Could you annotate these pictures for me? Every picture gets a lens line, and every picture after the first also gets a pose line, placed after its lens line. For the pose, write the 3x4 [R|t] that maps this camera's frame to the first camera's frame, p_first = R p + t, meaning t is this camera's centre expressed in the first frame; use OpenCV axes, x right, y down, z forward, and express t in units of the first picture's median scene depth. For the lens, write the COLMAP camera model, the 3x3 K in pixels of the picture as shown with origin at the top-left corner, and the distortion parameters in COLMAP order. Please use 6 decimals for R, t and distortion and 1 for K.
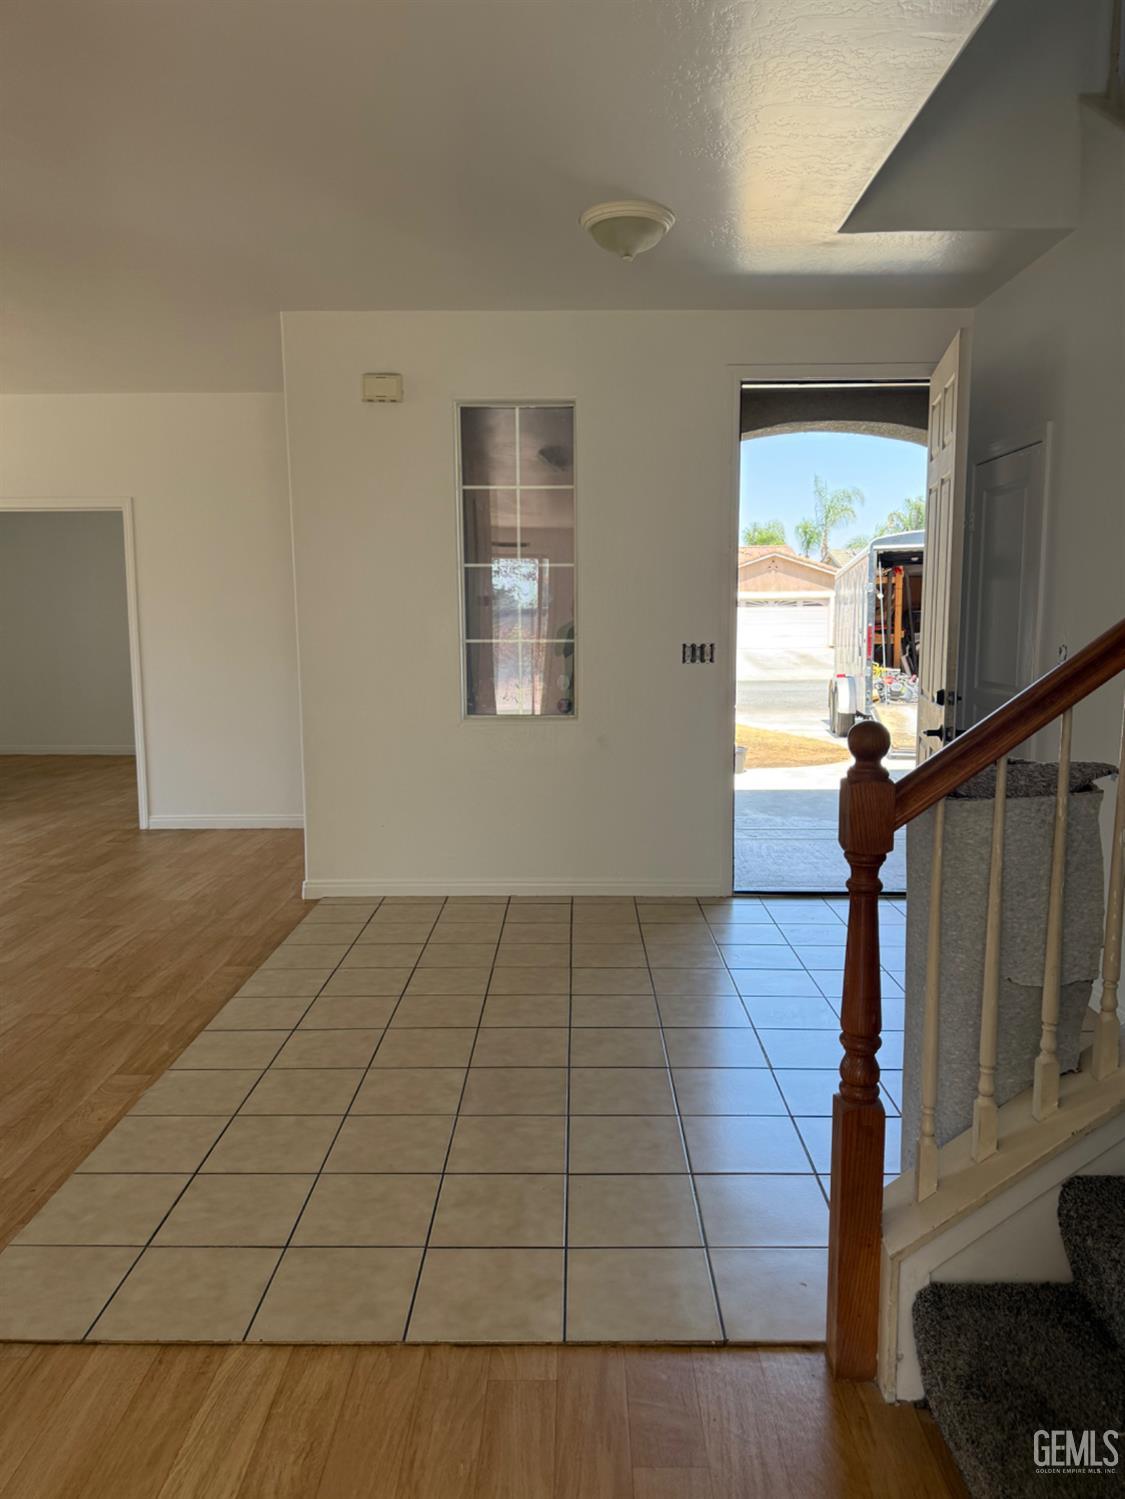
lens RADIAL K [[1052.6, 0, 562.5], [0, 1052.6, 749.5], [0, 0, 1]] dist [0.147529, -0.246058]
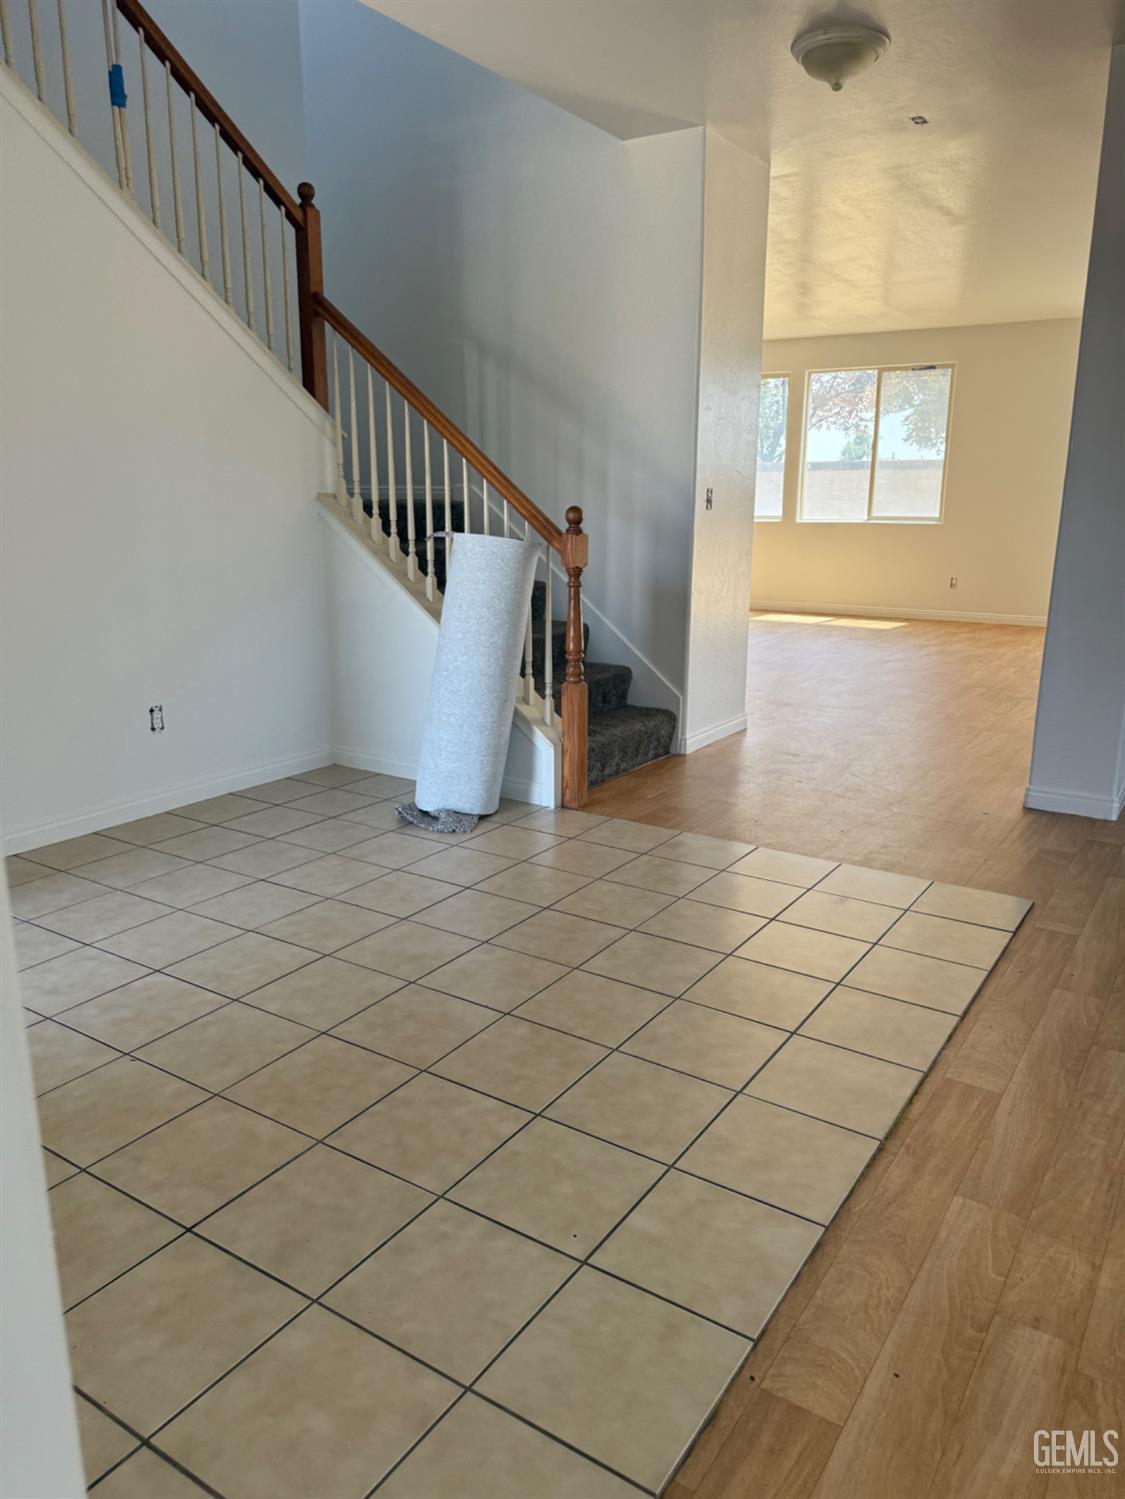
lens RADIAL K [[1052.6, 0, 562.5], [0, 1052.6, 749.5], [0, 0, 1]] dist [0.147529, -0.246058]
pose [[-0.841359, -0.128296, 0.525028, -0.422254], [0.064503, 0.940640, 0.333221, -0.134614], [-0.536614, 0.314225, -0.783140, 1.337409]]
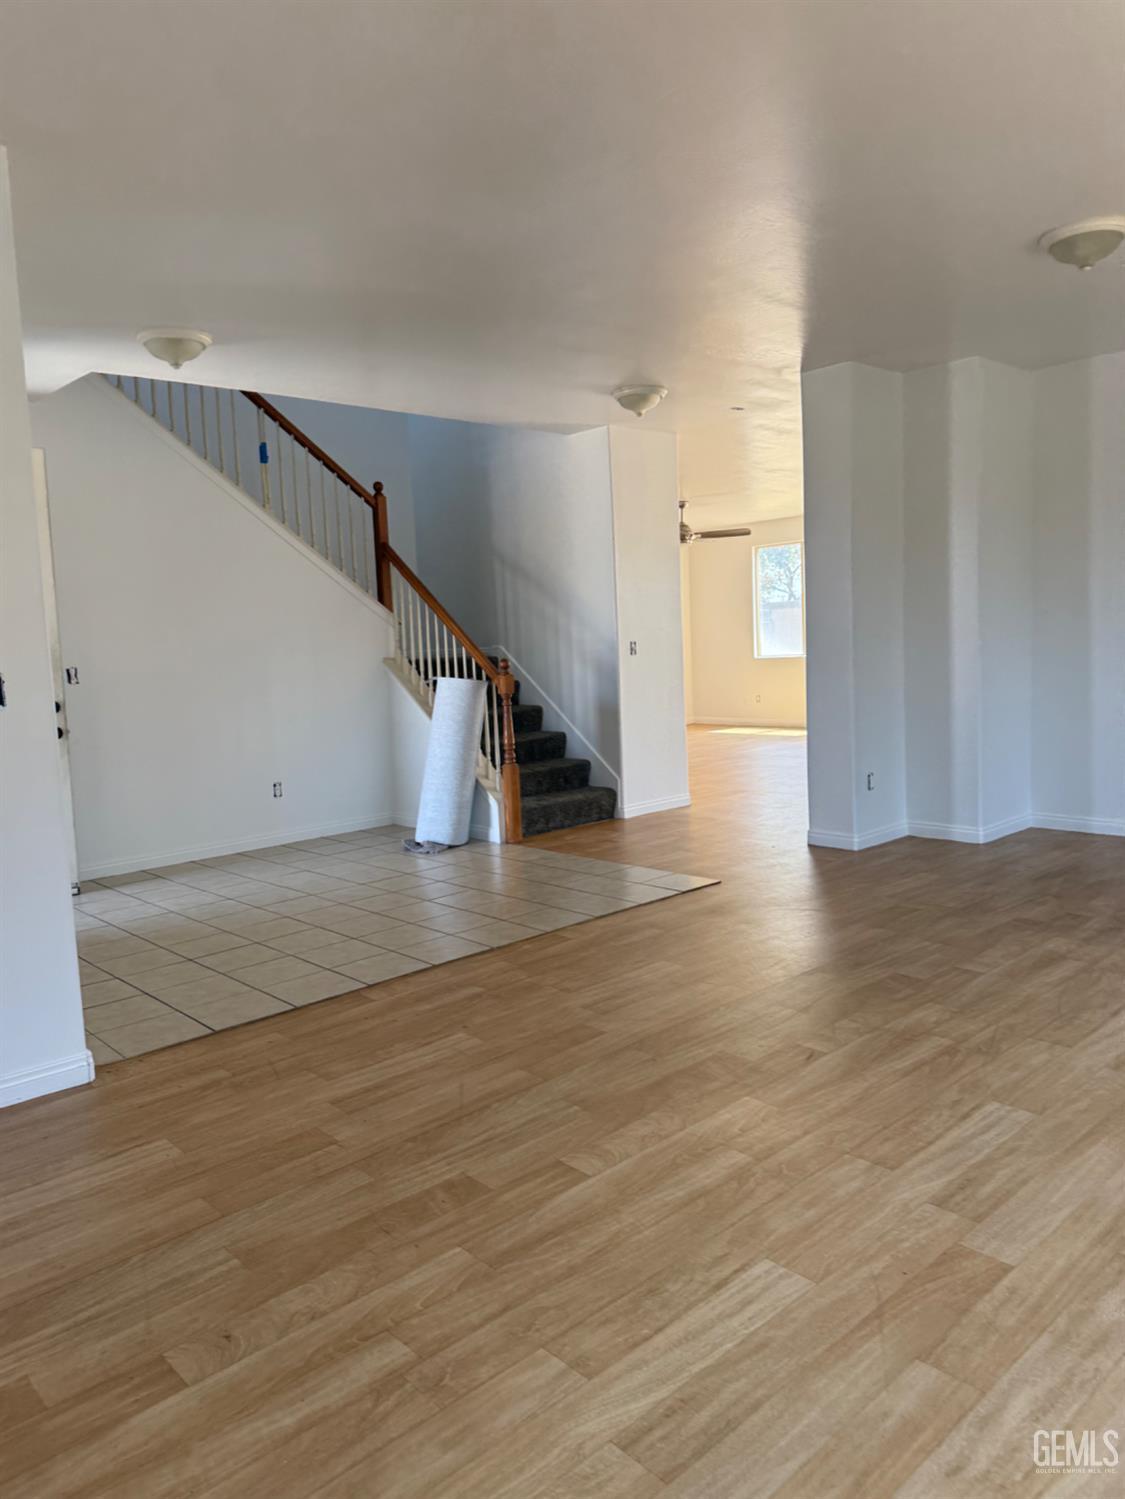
lens RADIAL K [[1052.6, 0, 562.5], [0, 1052.6, 749.5], [0, 0, 1]] dist [0.147529, -0.246058]
pose [[-0.682253, -0.040903, 0.729971, -1.171720], [0.136500, 0.973752, 0.182140, -0.169099], [-0.718261, 0.223906, -0.658761, 1.544671]]
